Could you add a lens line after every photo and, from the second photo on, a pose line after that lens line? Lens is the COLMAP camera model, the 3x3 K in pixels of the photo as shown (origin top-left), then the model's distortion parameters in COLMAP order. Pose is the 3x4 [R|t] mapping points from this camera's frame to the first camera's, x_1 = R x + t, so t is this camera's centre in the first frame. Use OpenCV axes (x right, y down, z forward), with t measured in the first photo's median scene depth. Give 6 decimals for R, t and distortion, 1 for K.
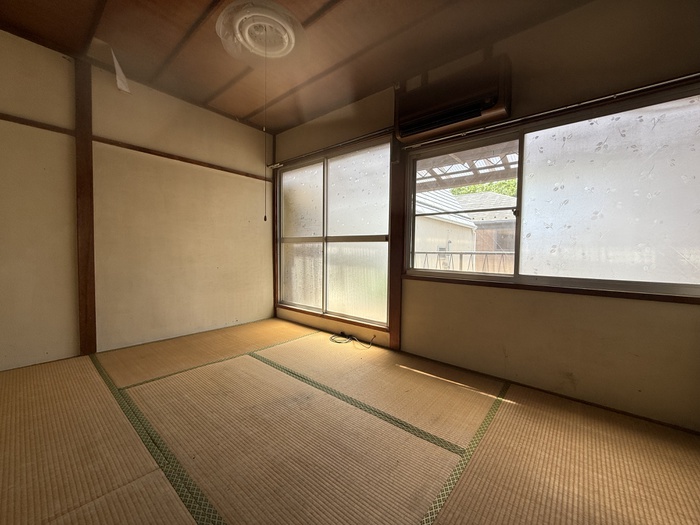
lens RADIAL K [[278.9, 0, 348.2], [0, 278.9, 260.4], [0, 0, 1]] dist [-0.000135, 0.000125]
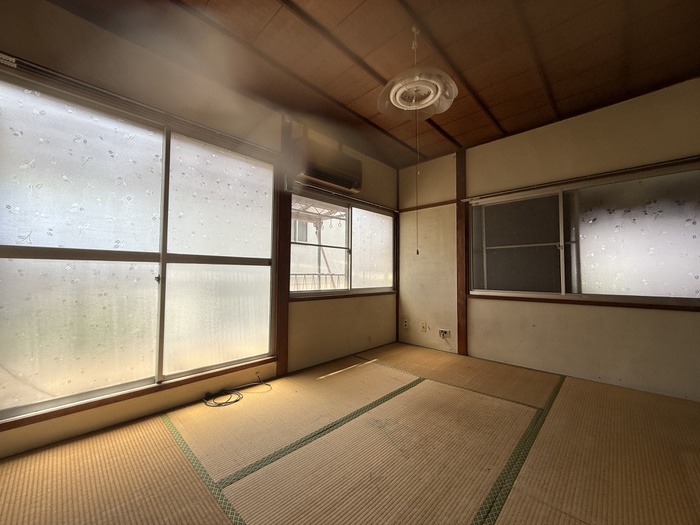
lens RADIAL K [[278.9, 0, 348.5], [0, 278.9, 260.9], [0, 0, 1]] dist [-0.000135, 0.000125]
pose [[0.064949, 0.027456, 0.997511, -0.869658], [0.022426, 0.999329, -0.028966, -0.054918], [-0.997637, 0.024251, 0.064290, 0.737825]]
